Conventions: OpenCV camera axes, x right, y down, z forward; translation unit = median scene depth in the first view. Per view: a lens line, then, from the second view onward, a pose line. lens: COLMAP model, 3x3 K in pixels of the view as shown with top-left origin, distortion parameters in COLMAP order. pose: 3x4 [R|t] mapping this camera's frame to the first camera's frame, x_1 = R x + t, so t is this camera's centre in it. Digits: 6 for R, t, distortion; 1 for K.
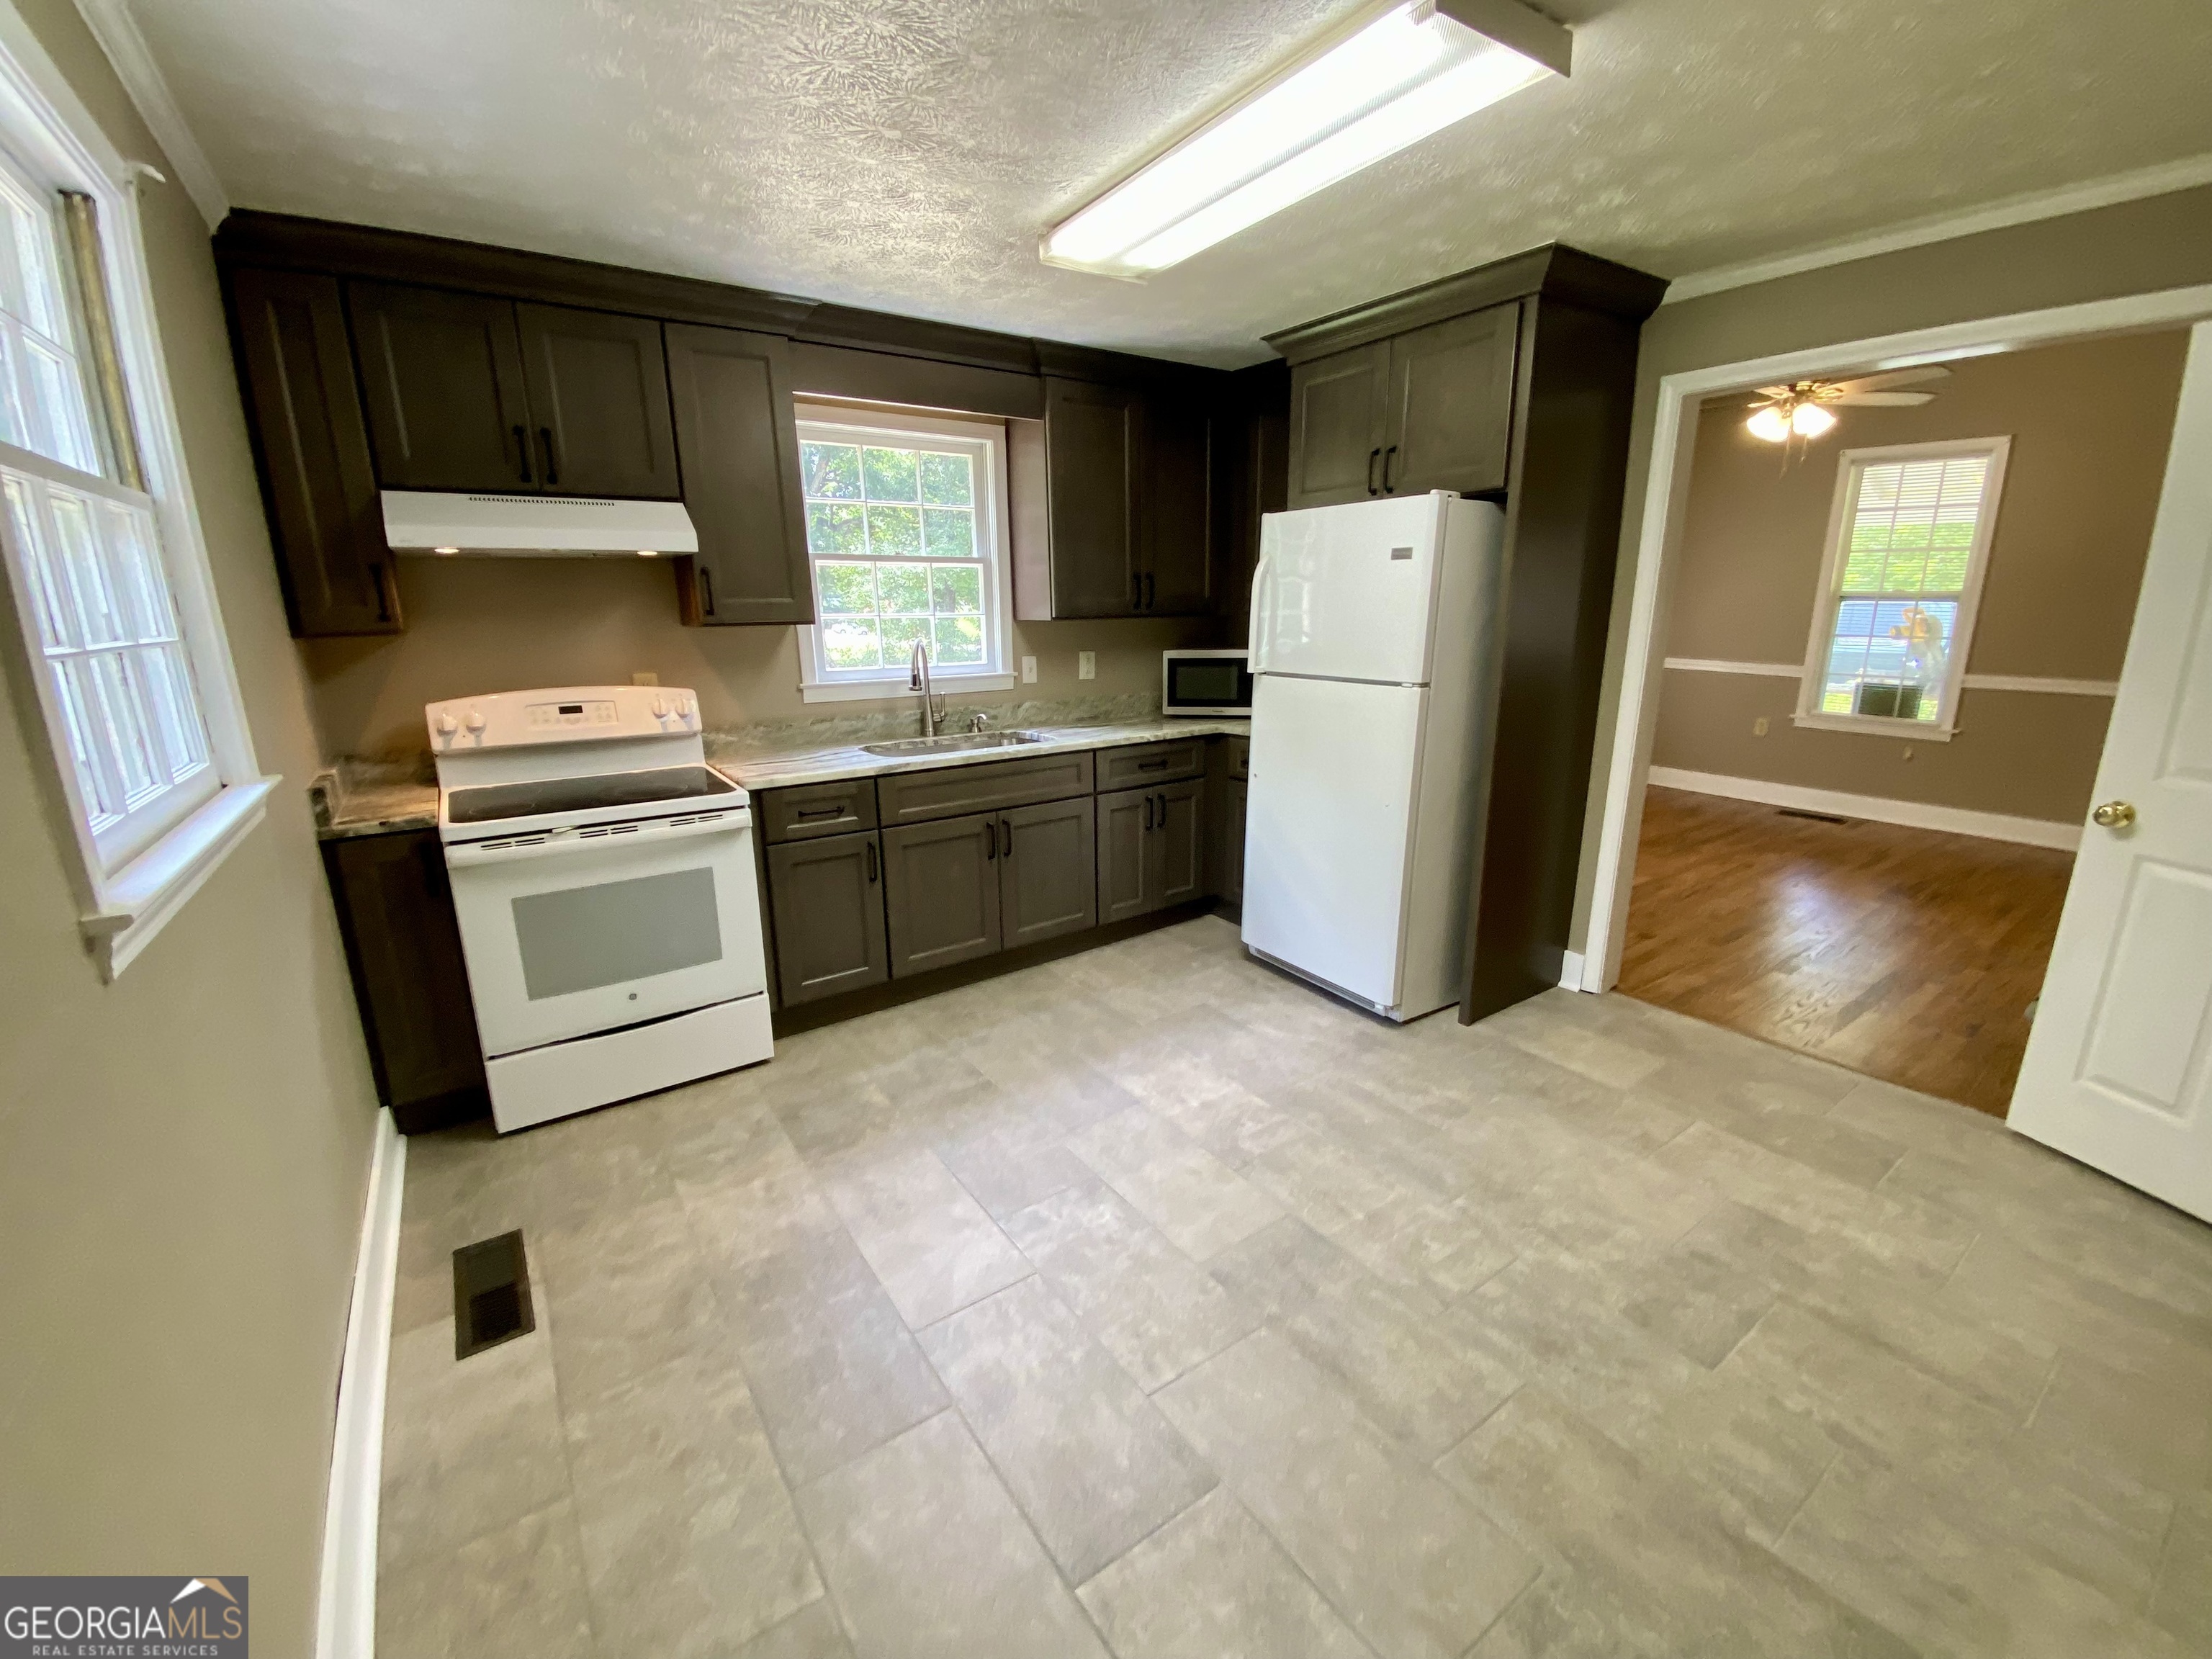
lens RADIAL K [[892.9, 0, 1106.3], [0, 892.9, 817.8], [0, 0, 1]] dist [0.014831, -0.016800]
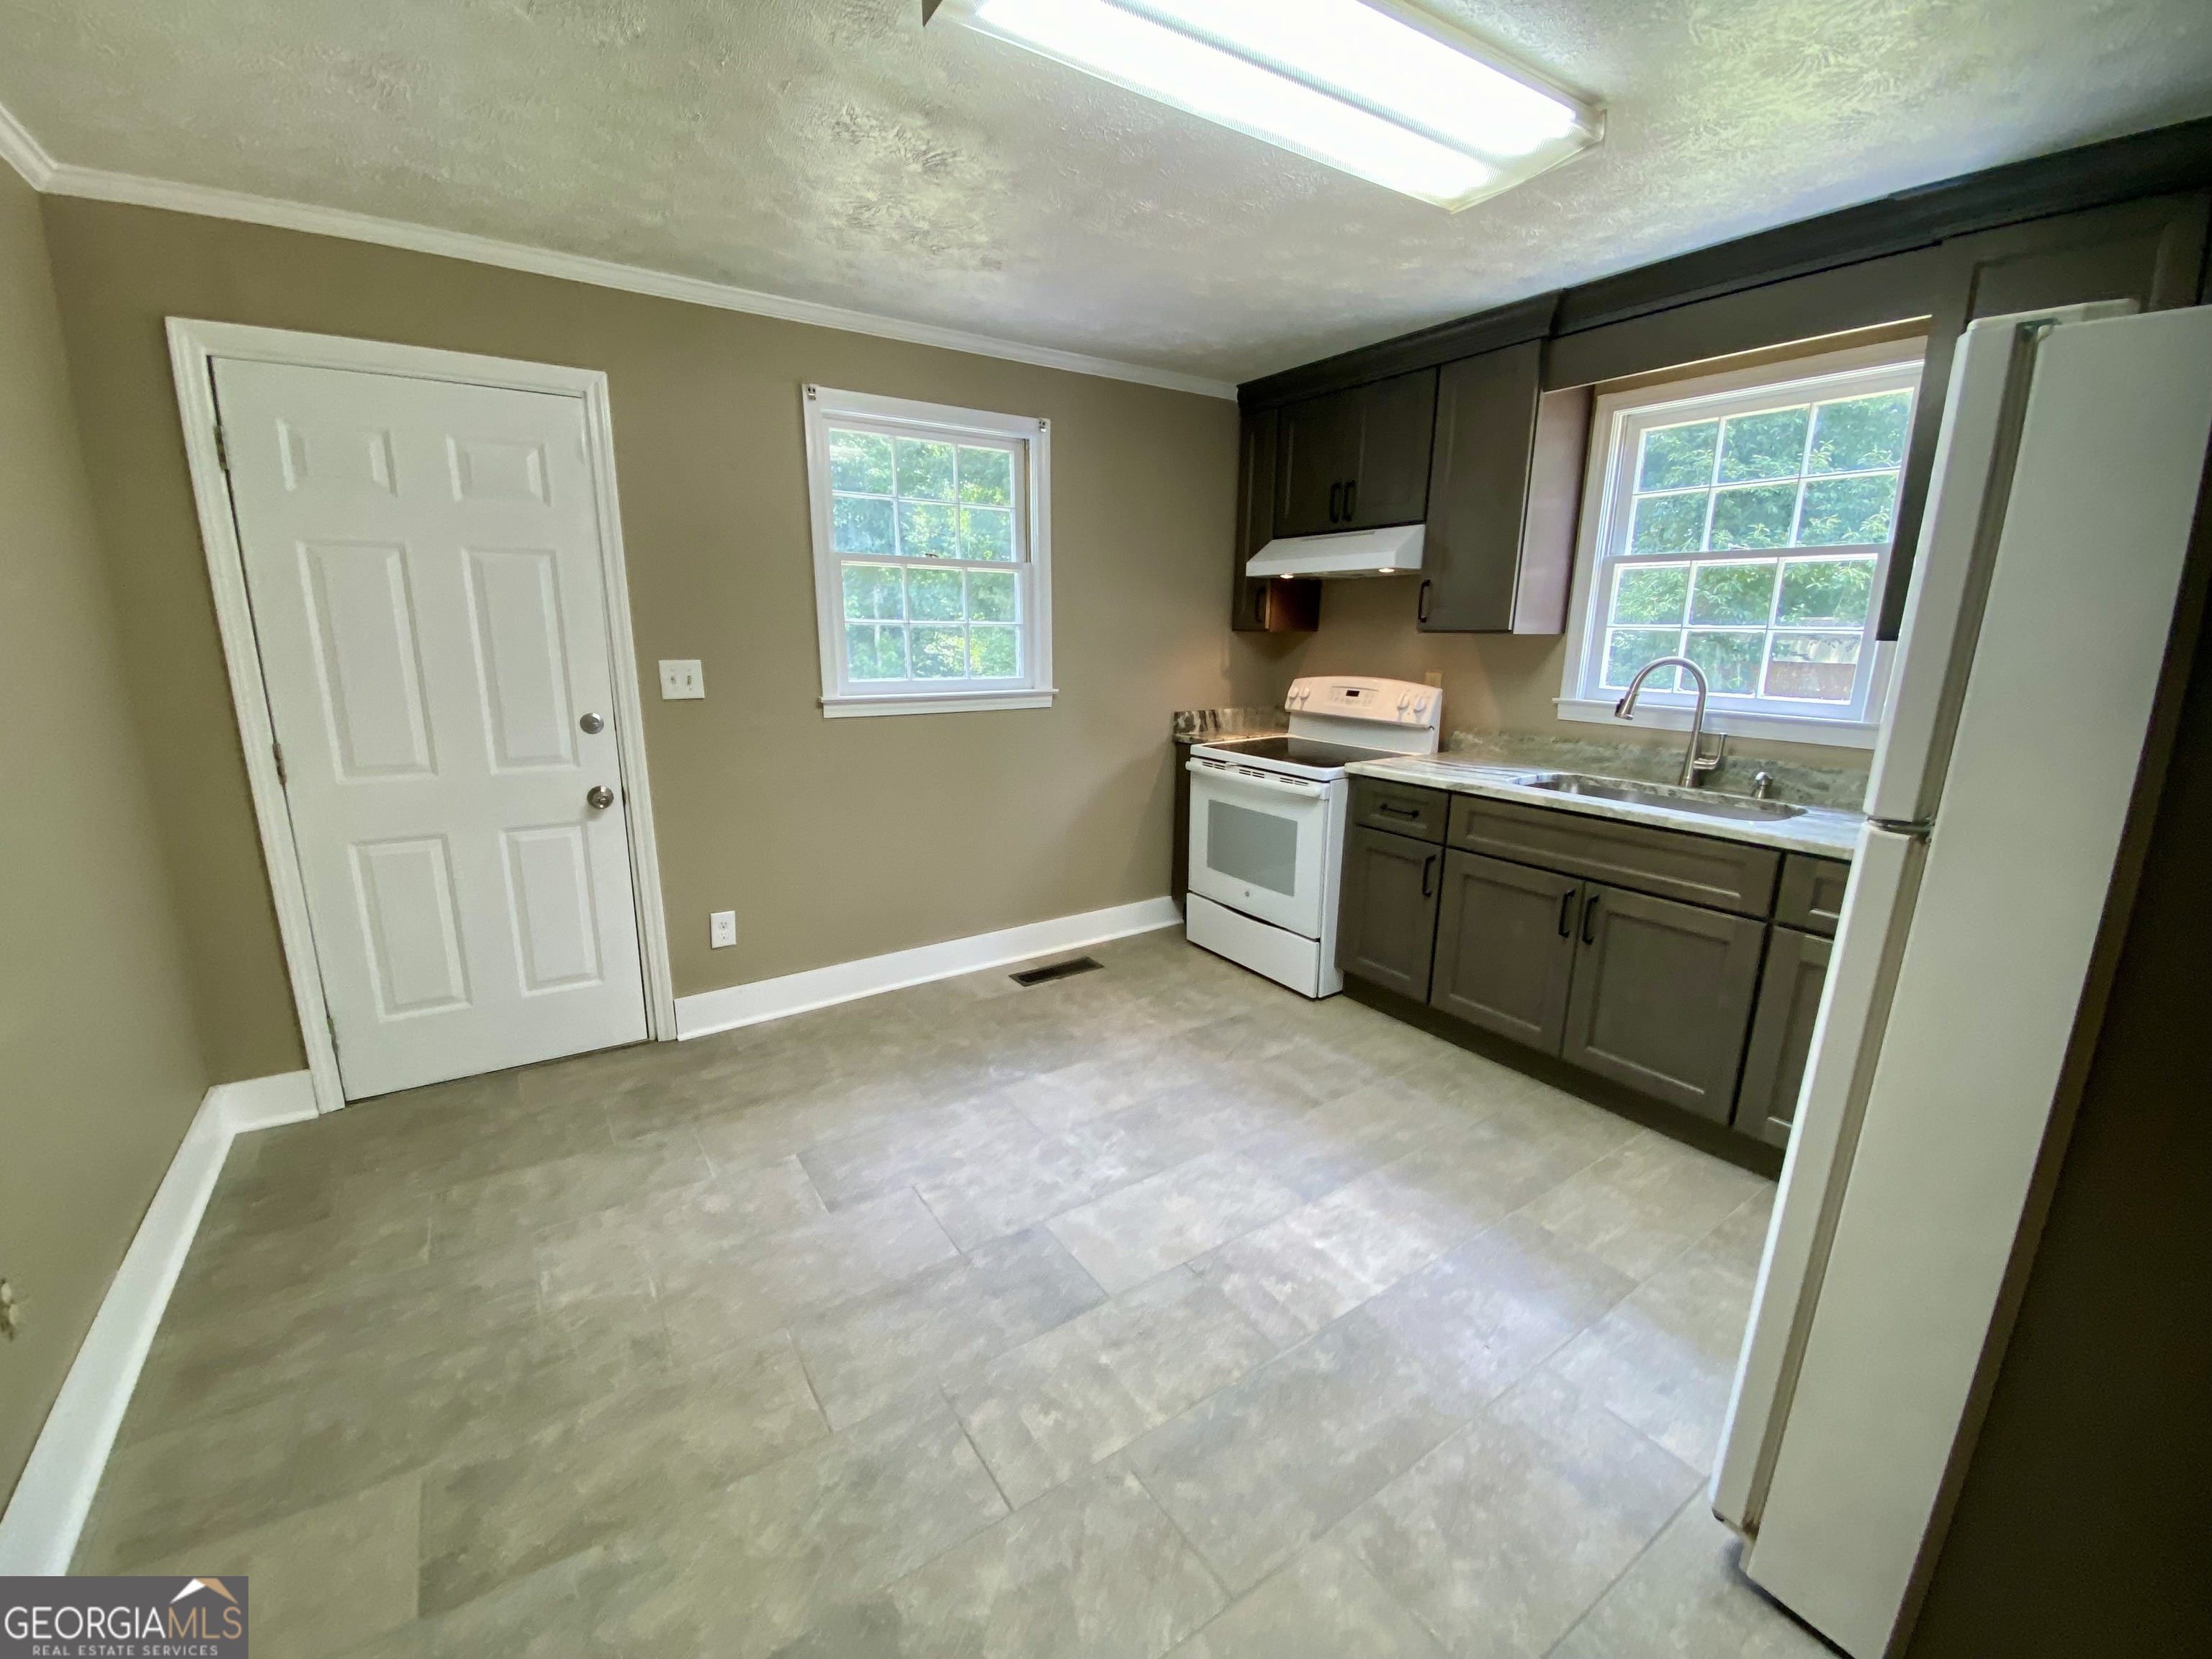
lens RADIAL K [[892.9, 0, 1100.2], [0, 892.9, 827.0], [0, 0, 1]] dist [0.014831, -0.016800]
pose [[-0.027812, 0.236553, -0.971220, 0.799324], [-0.241589, 0.941203, 0.236160, -0.170245], [0.969980, 0.241204, 0.030972, 0.710819]]
